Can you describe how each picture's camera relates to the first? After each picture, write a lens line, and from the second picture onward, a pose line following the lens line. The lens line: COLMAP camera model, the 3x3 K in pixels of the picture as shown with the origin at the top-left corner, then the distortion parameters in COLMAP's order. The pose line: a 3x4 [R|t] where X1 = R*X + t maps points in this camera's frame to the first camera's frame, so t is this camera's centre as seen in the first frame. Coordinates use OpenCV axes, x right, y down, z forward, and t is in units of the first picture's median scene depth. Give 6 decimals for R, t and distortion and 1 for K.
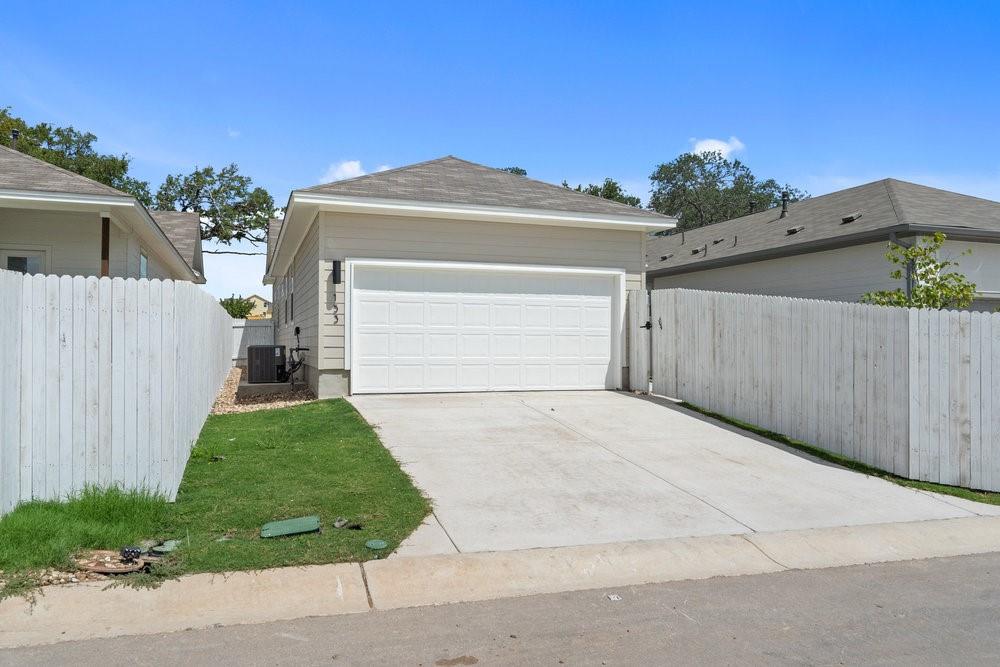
lens RADIAL K [[695.8, 0, 499.9], [0, 695.8, 338.2], [0, 0, 1]] dist [0.011749, -0.006906]
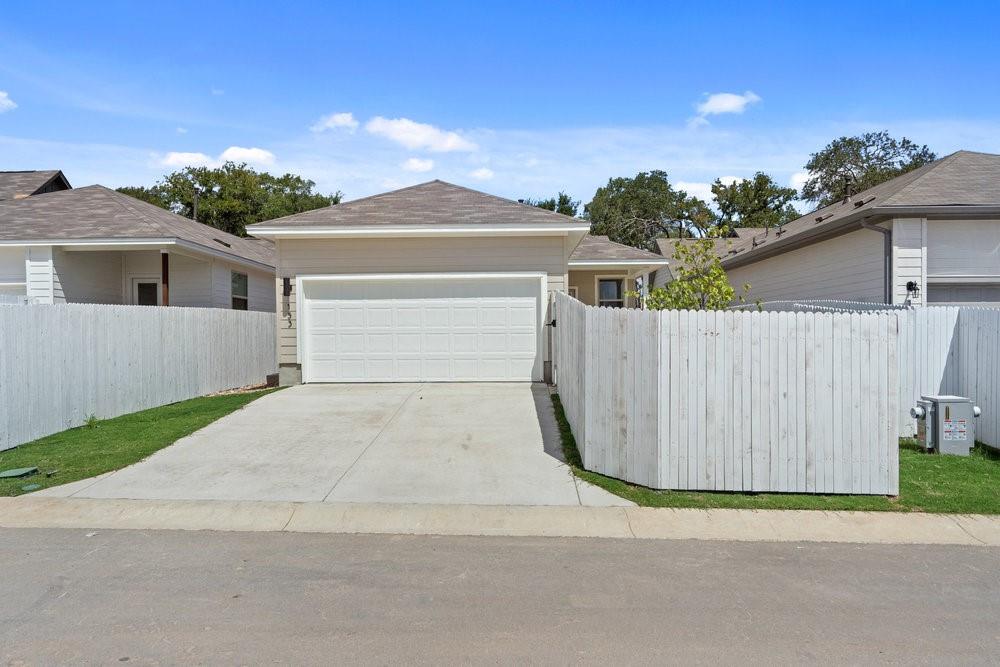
lens RADIAL K [[635.6, 0, 520.7], [0, 635.6, 346.9], [0, 0, 1]] dist [0.005239, 0.000455]
pose [[0.942790, -0.007542, -0.333302, 0.508140], [0.015047, 0.999688, 0.019941, -0.001885], [0.333048, -0.023816, 0.942609, 0.043996]]
